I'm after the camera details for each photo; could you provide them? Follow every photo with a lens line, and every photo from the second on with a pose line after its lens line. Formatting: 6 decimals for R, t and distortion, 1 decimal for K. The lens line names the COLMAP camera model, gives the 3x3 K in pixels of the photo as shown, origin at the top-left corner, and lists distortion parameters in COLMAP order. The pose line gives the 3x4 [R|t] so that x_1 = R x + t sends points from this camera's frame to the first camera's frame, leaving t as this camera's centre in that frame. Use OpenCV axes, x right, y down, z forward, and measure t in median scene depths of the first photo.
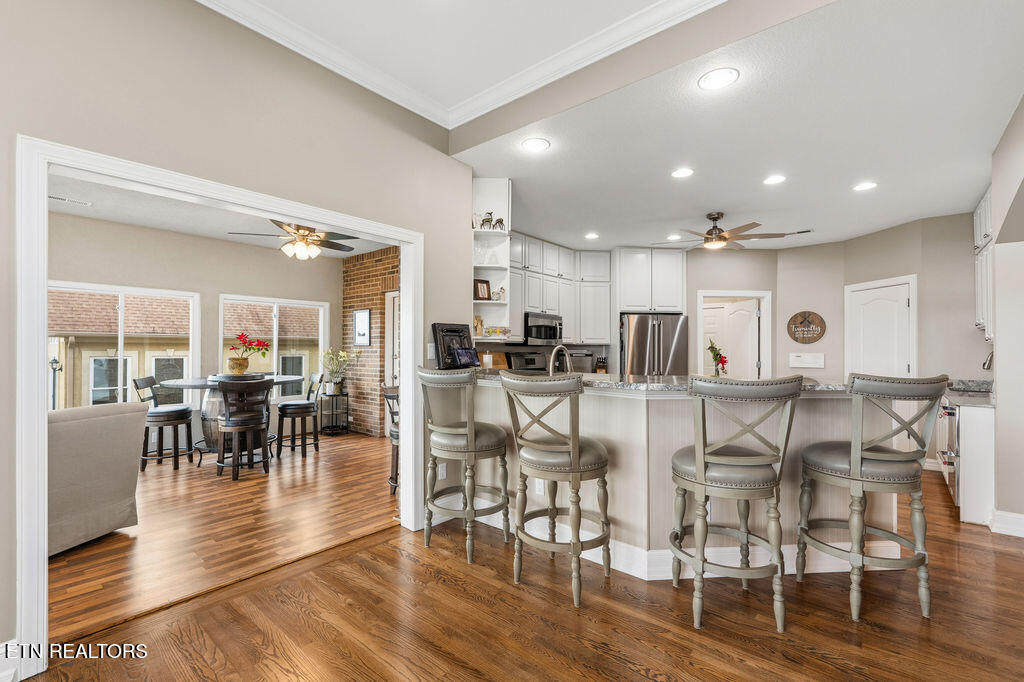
lens RADIAL K [[447.5, 0, 512.0], [0, 447.5, 341.0], [0, 0, 1]] dist [-0.001109, -0.000265]
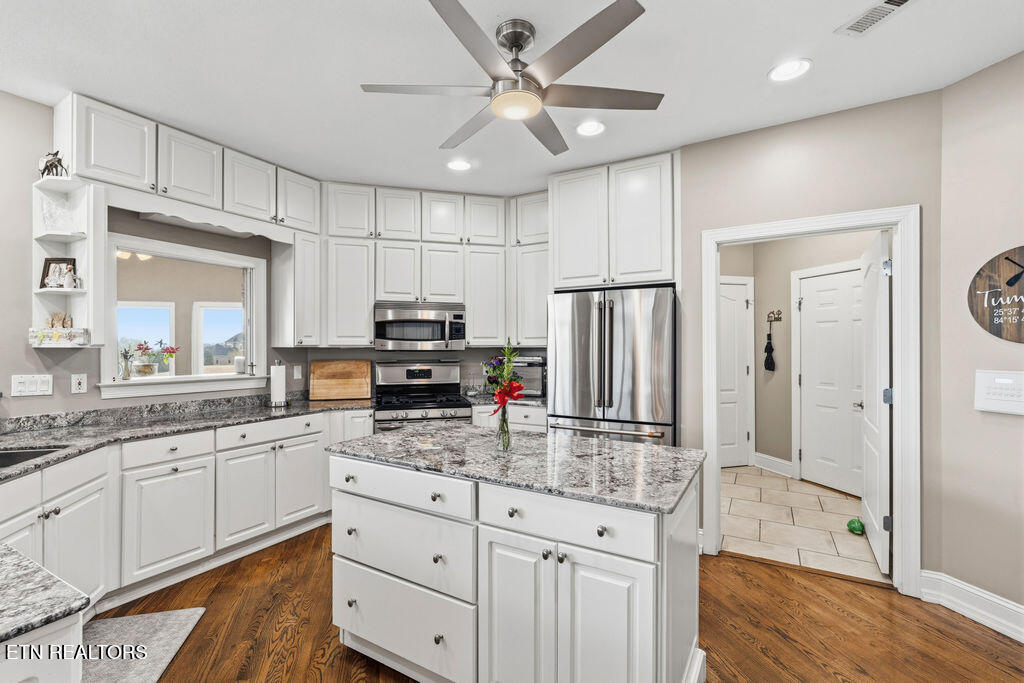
lens RADIAL K [[447.5, 0, 512.0], [0, 447.5, 341.5], [0, 0, 1]] dist [-0.001109, -0.000265]
pose [[0.825734, -0.012116, -0.563929, 0.545091], [0.017285, 0.999843, 0.003827, -0.003142], [0.563794, -0.012907, 0.825814, 0.532075]]
